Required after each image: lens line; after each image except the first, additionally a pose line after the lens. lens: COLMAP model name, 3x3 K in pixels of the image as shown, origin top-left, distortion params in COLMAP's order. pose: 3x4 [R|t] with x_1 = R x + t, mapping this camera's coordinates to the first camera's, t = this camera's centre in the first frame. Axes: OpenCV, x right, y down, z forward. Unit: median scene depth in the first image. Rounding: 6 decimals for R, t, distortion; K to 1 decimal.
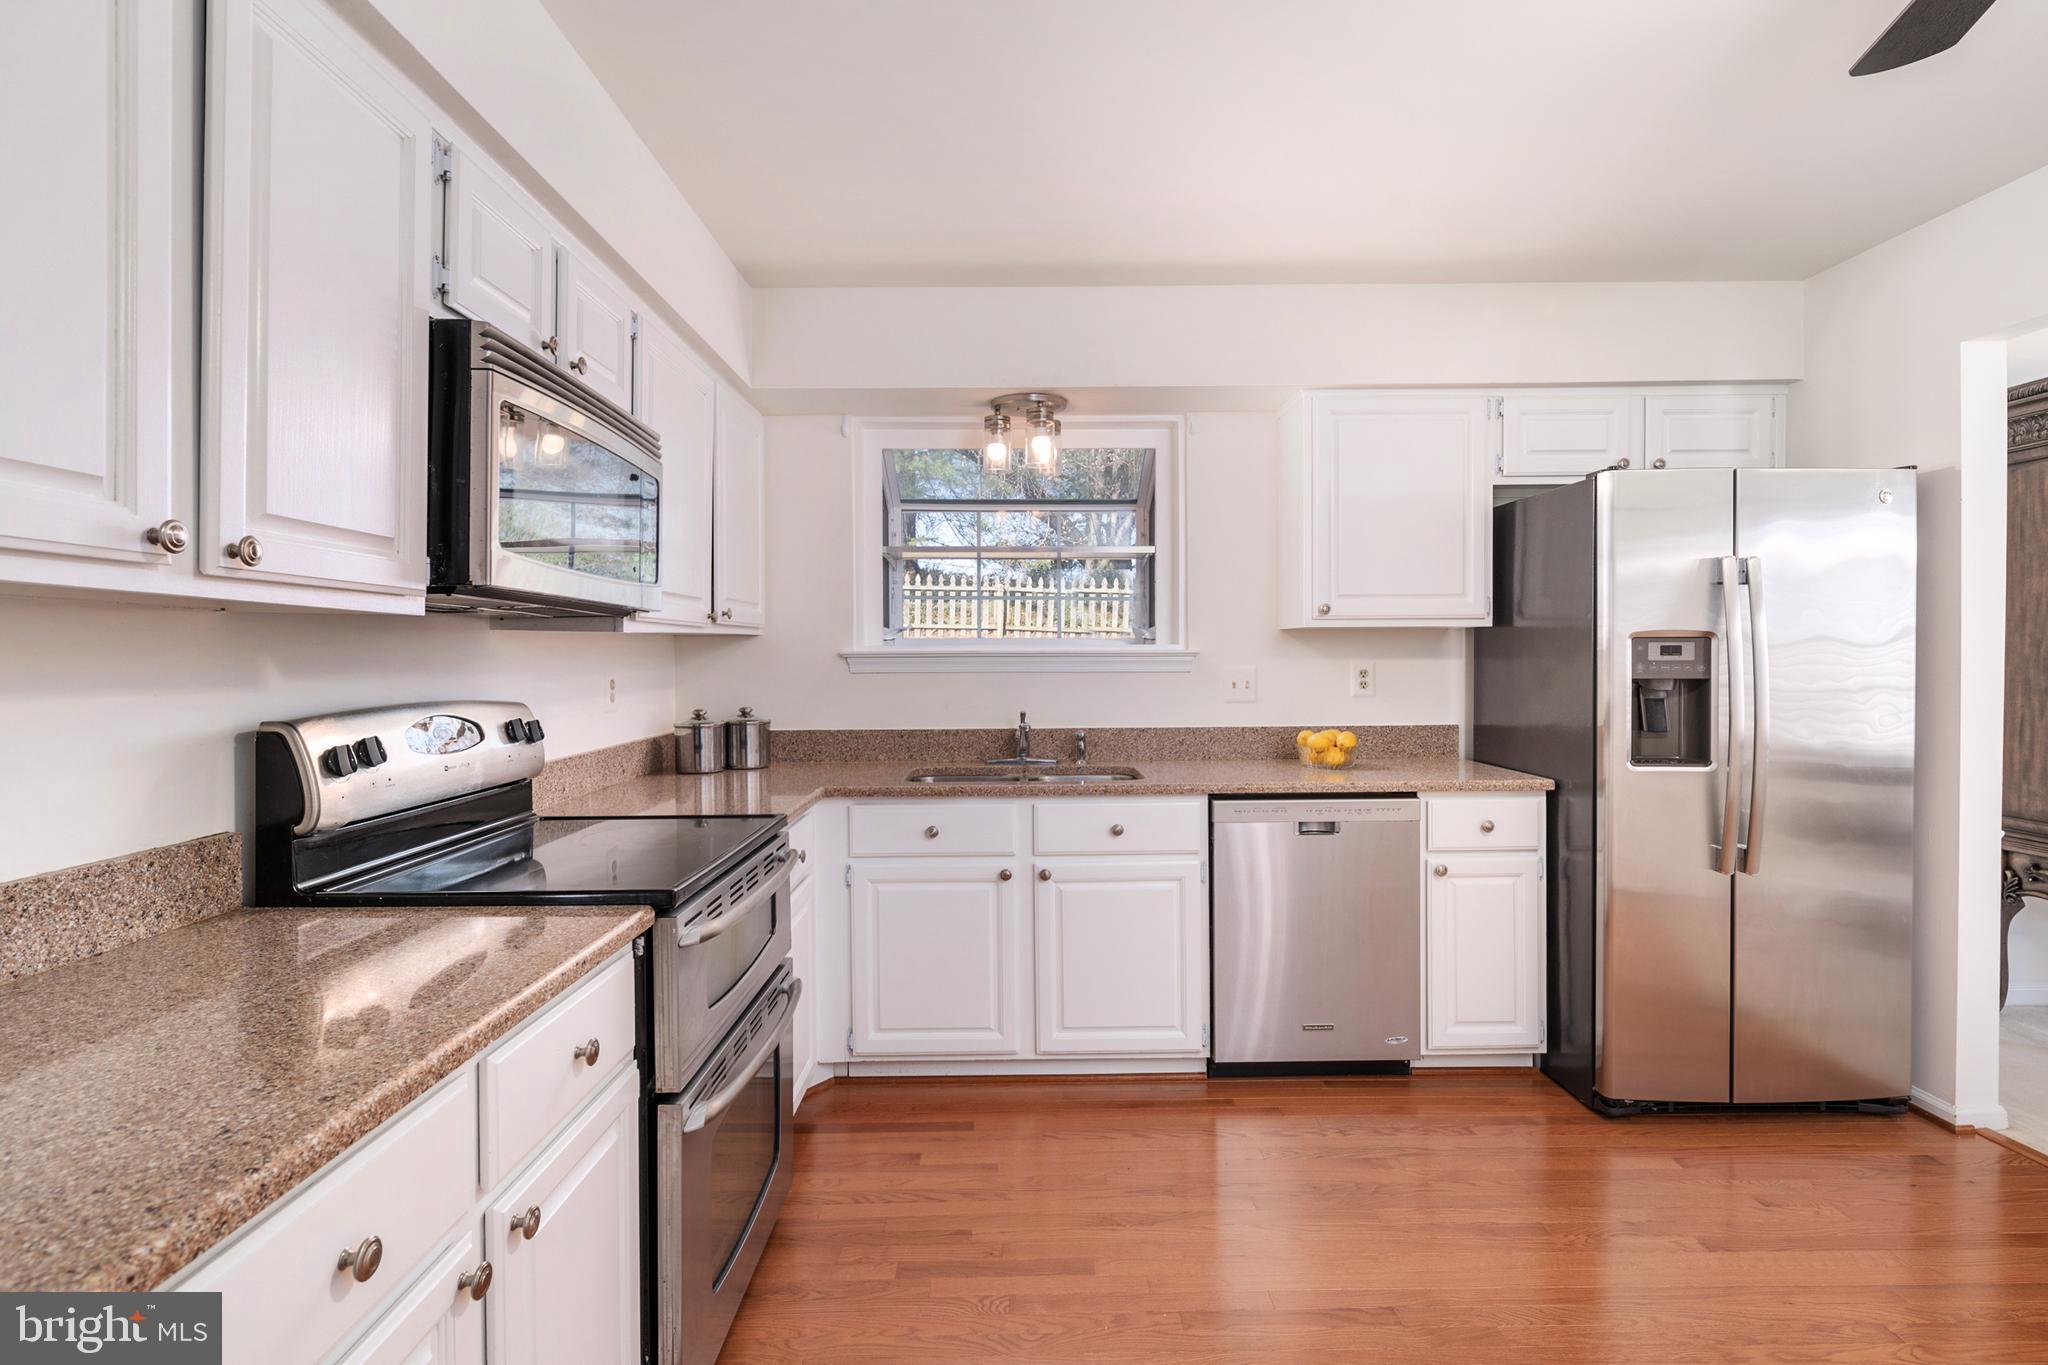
lens RADIAL K [[997.1, 0, 1023.8], [0, 997.1, 671.4], [0, 0, 1]] dist [-0.001099, -0.000585]
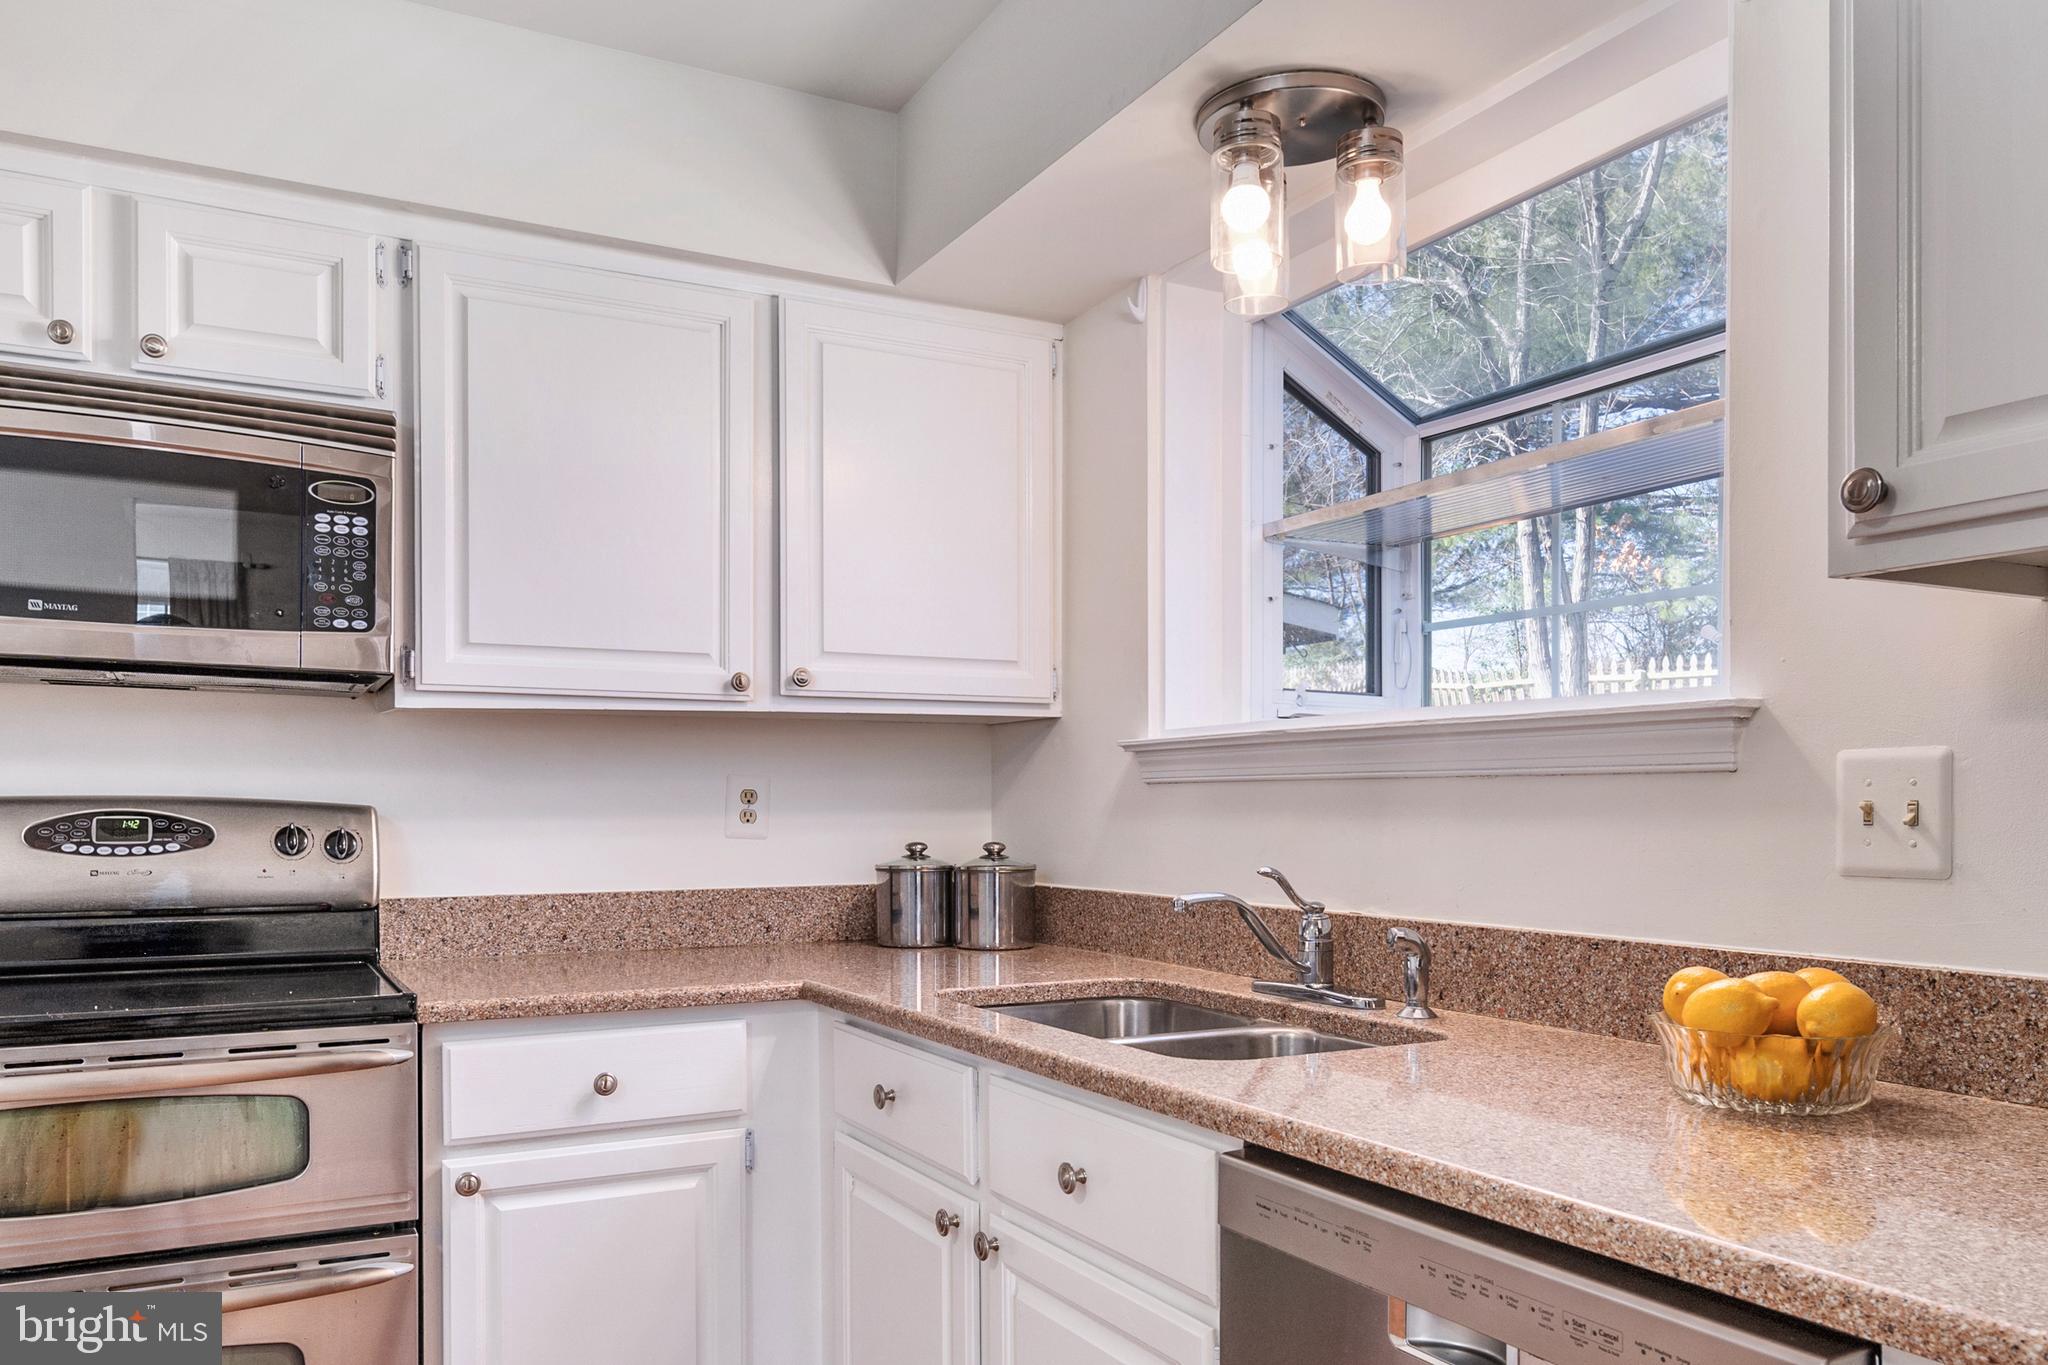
lens RADIAL K [[1627.9, 0, 980.3], [0, 1627.9, 795.0], [0, 0, 1]] dist [0.045996, -0.008209]
pose [[0.482469, 0.000841, -0.875912, 0.628886], [-0.017751, 0.999804, -0.008818, 0.019938], [0.875733, 0.019803, 0.482389, 0.632511]]
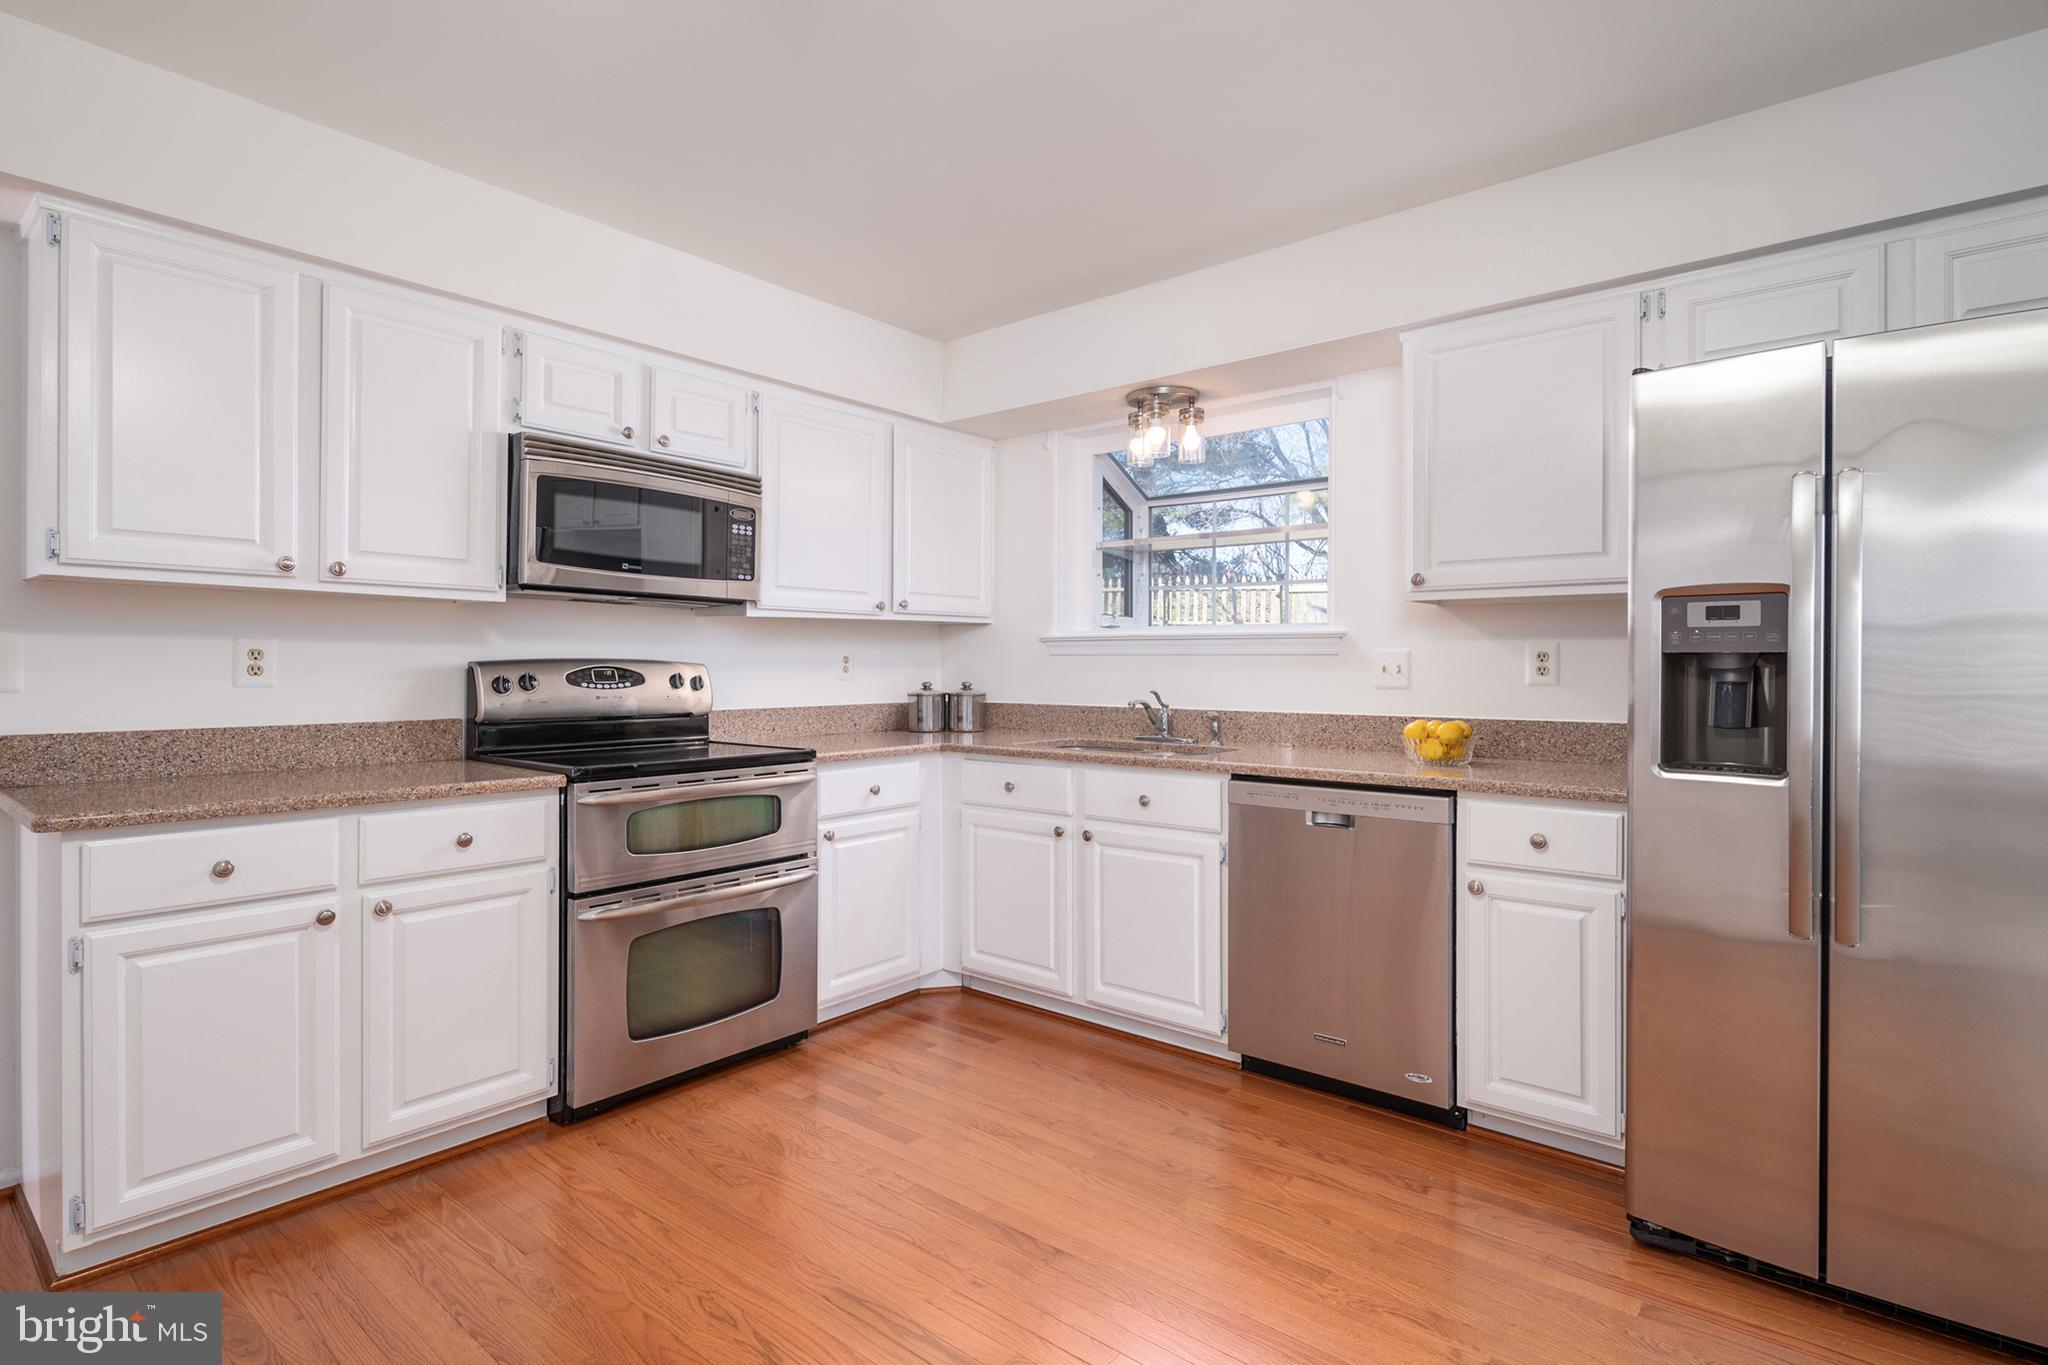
lens RADIAL K [[997.1, 0, 1014.2], [0, 997.1, 674.5], [0, 0, 1]] dist [-0.001099, -0.000585]
pose [[0.765854, 0.014835, -0.642844, 0.647734], [-0.018418, 0.999830, 0.001130, 0.028613], [0.642751, 0.010974, 0.765996, 0.115576]]
